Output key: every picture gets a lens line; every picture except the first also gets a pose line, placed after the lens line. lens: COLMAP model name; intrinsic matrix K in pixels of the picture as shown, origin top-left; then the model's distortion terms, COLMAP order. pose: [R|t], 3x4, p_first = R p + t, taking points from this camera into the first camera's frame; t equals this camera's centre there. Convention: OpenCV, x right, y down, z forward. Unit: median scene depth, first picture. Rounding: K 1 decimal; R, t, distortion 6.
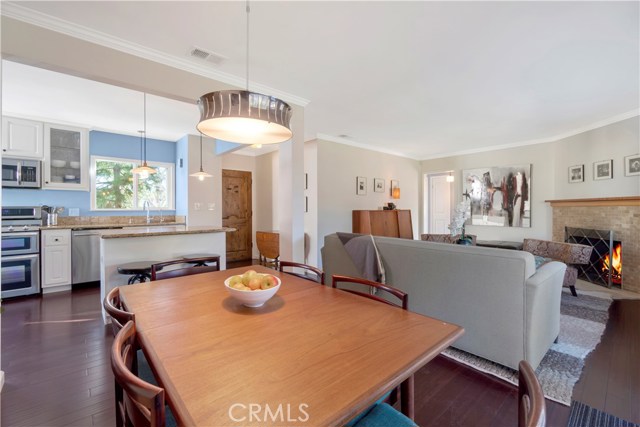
lens RADIAL K [[275.4, 0, 313.6], [0, 275.4, 208.3], [0, 0, 1]] dist [0.001756, 0.000152]
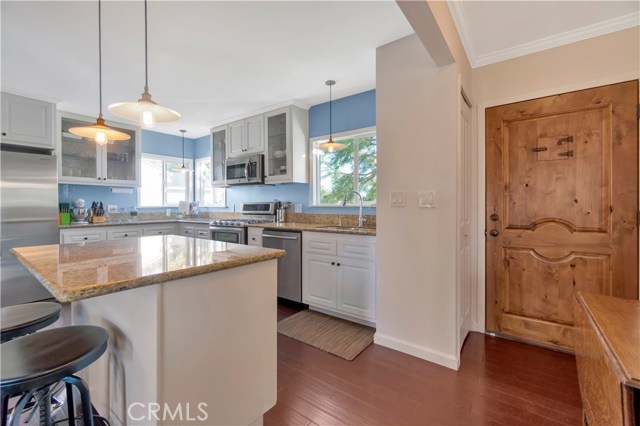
lens RADIAL K [[275.4, 0, 313.6], [0, 275.4, 207.8], [0, 0, 1]] dist [0.001756, 0.000152]
pose [[0.203497, 0.013778, -0.978979, -0.007282], [0.005498, 0.999869, 0.015215, -0.000021], [0.979060, -0.008478, 0.203394, 0.829648]]
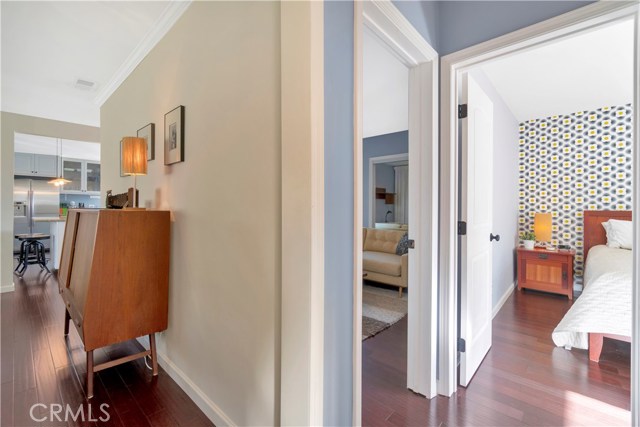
lens RADIAL K [[280.5, 0, 316.4], [0, 280.5, 205.6], [0, 0, 1]] dist [-0.003558, -0.000508]
pose [[0.117235, 0.000434, -0.993104, 0.859129], [-0.005920, 0.999982, -0.000262, -0.000654], [0.993087, 0.005909, 0.117235, 1.558551]]
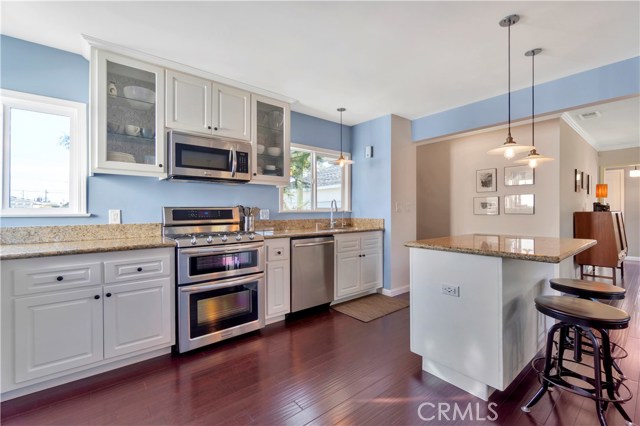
lens RADIAL K [[277.4, 0, 315.4], [0, 277.4, 210.0], [0, 0, 1]] dist [-0.004814, -0.000748]
pose [[0.999188, -0.000968, -0.040273, -0.664166], [0.000989, 0.999999, 0.000517, 0.001417], [0.040272, -0.000556, 0.999189, 0.228588]]
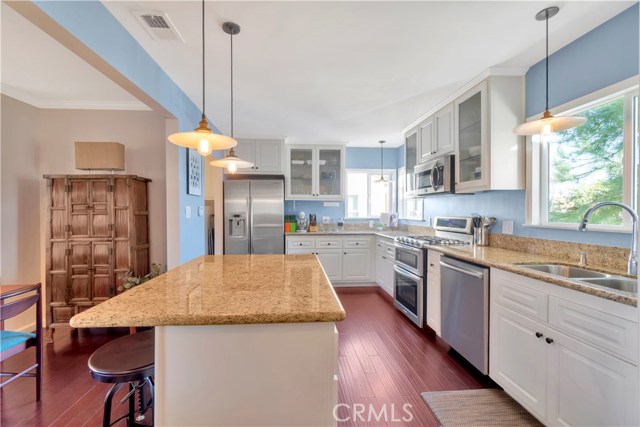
lens RADIAL K [[277.4, 0, 315.4], [0, 277.4, 210.5], [0, 0, 1]] dist [-0.004814, -0.000748]
pose [[-0.589973, 0.000471, -0.807423, -0.152582], [0.004478, 0.999986, -0.002689, -0.020313], [0.807410, -0.005202, -0.589967, 0.968696]]
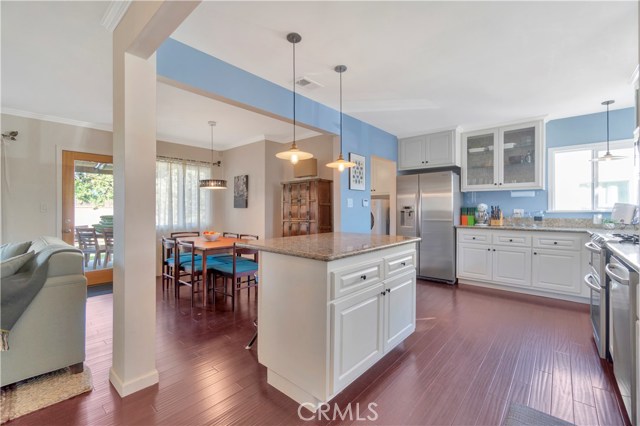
lens RADIAL K [[275.4, 0, 313.6], [0, 275.4, 207.8], [0, 0, 1]] dist [0.001756, 0.000152]
pose [[-0.991440, 0.003336, -0.130517, -0.271154], [0.004594, 0.999946, -0.009341, 0.002387], [0.130479, -0.009861, -0.991402, 1.177803]]
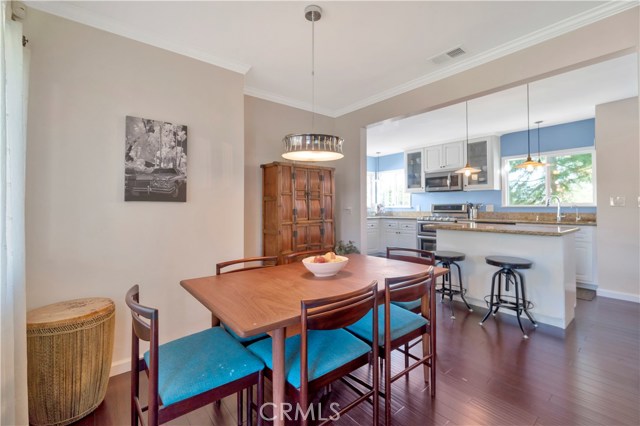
lens RADIAL K [[277.4, 0, 317.6], [0, 277.4, 203.2], [0, 0, 1]] dist [0.001467, 0.000104]
pose [[-0.027594, -0.008808, -0.999580, 0.328460], [0.006684, 0.999937, -0.008996, -0.001613], [0.999597, -0.006930, -0.027533, 0.279267]]
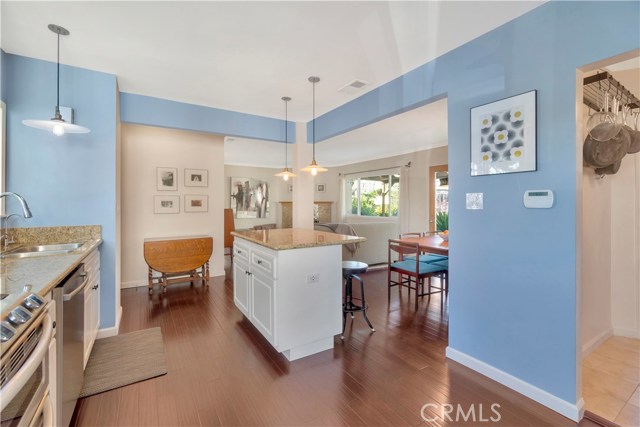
lens RADIAL K [[280.5, 0, 316.4], [0, 280.5, 205.6], [0, 0, 1]] dist [-0.003558, -0.000508]
pose [[0.146759, -0.003841, 0.989165, -0.977416], [-0.002367, 0.999988, 0.004234, -0.013615], [-0.989170, -0.002963, 0.146748, 0.555348]]
